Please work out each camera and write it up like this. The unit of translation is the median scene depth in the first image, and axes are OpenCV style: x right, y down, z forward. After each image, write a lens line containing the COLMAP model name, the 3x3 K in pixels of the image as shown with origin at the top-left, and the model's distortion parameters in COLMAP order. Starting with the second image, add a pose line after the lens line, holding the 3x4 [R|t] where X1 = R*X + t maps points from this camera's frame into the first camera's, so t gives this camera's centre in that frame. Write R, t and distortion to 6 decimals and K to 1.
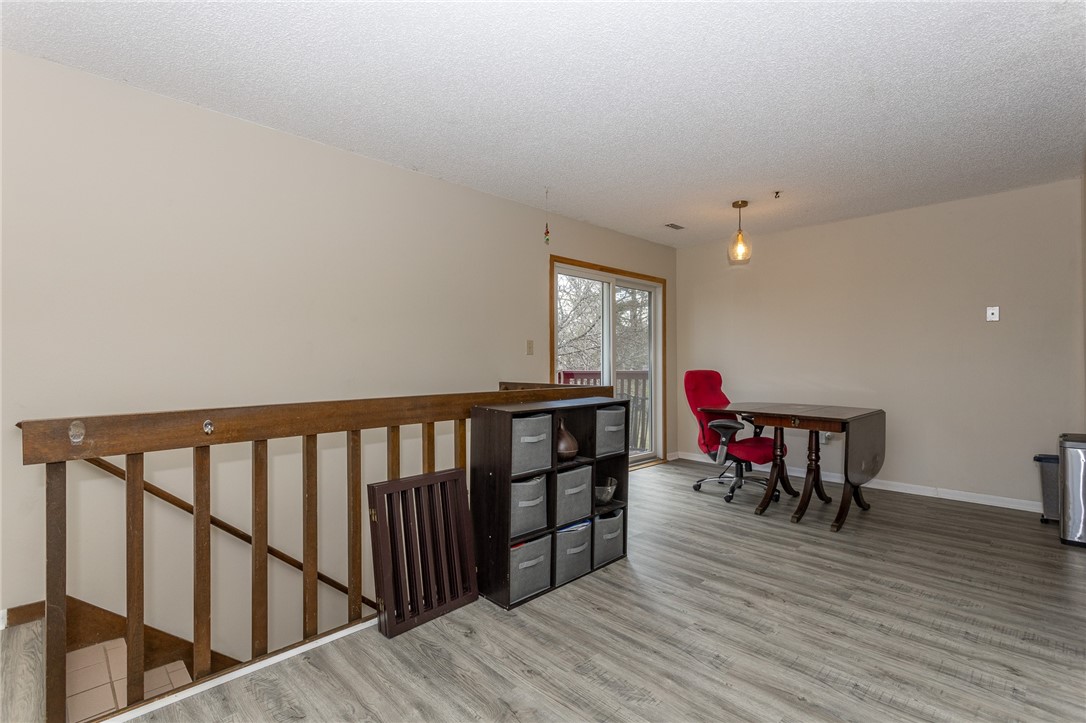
lens RADIAL K [[514.0, 0, 543.9], [0, 514.0, 360.0], [0, 0, 1]] dist [0.001574, 0.003088]
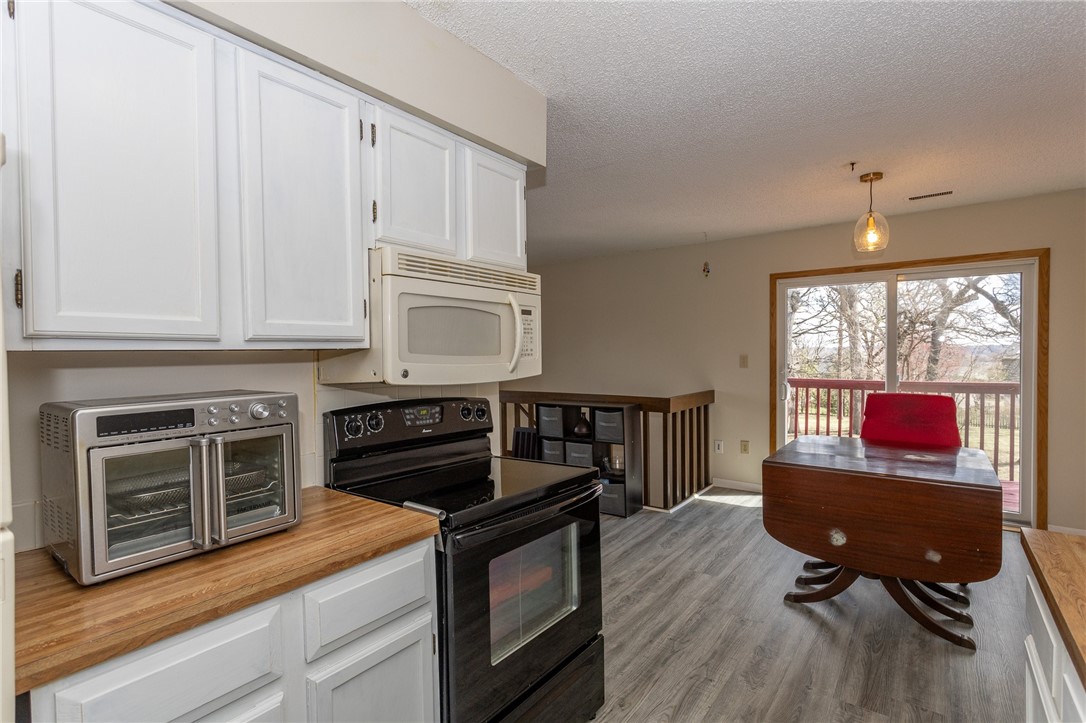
lens RADIAL K [[514.0, 0, 547.9], [0, 514.0, 366.4], [0, 0, 1]] dist [0.001574, 0.003088]
pose [[0.138204, 0.023552, -0.990124, 1.604210], [0.012719, 0.999593, 0.025553, -0.076452], [0.990322, -0.016125, 0.137848, 0.633934]]
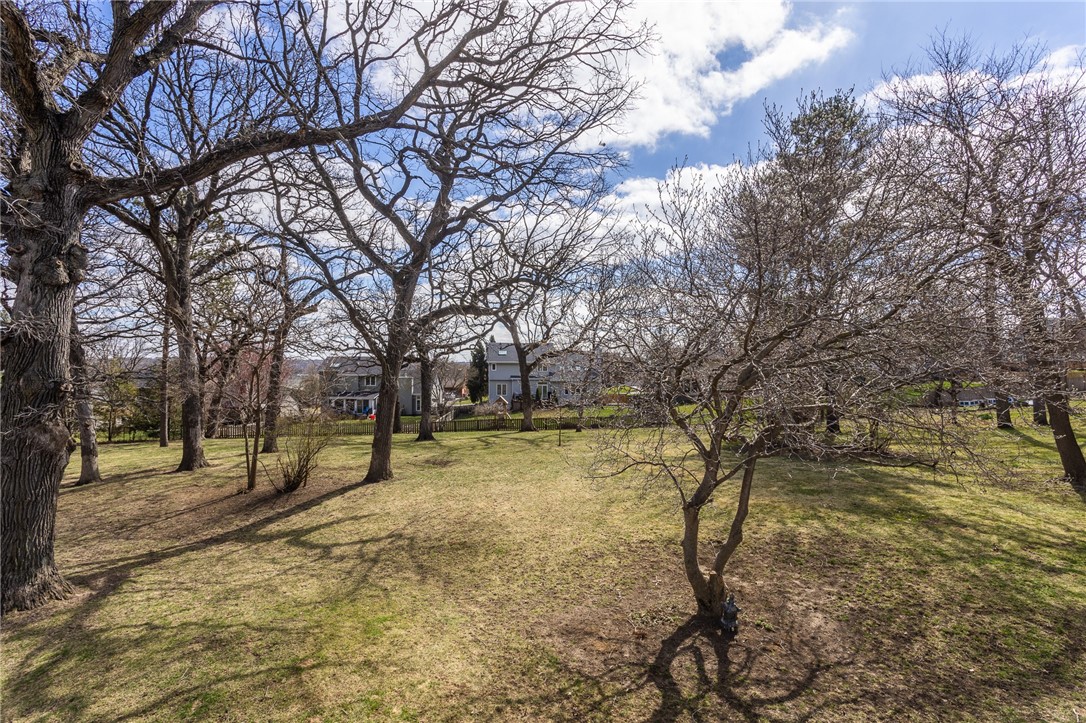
lens RADIAL K [[514.0, 0, 550.0], [0, 514.0, 366.1], [0, 0, 1]] dist [0.001574, 0.003088]
pose [[0.963251, 0.008562, -0.268468, -0.442109], [-0.007496, 0.999959, 0.004995, -0.047607], [0.268499, -0.002799, 0.963276, 2.165551]]
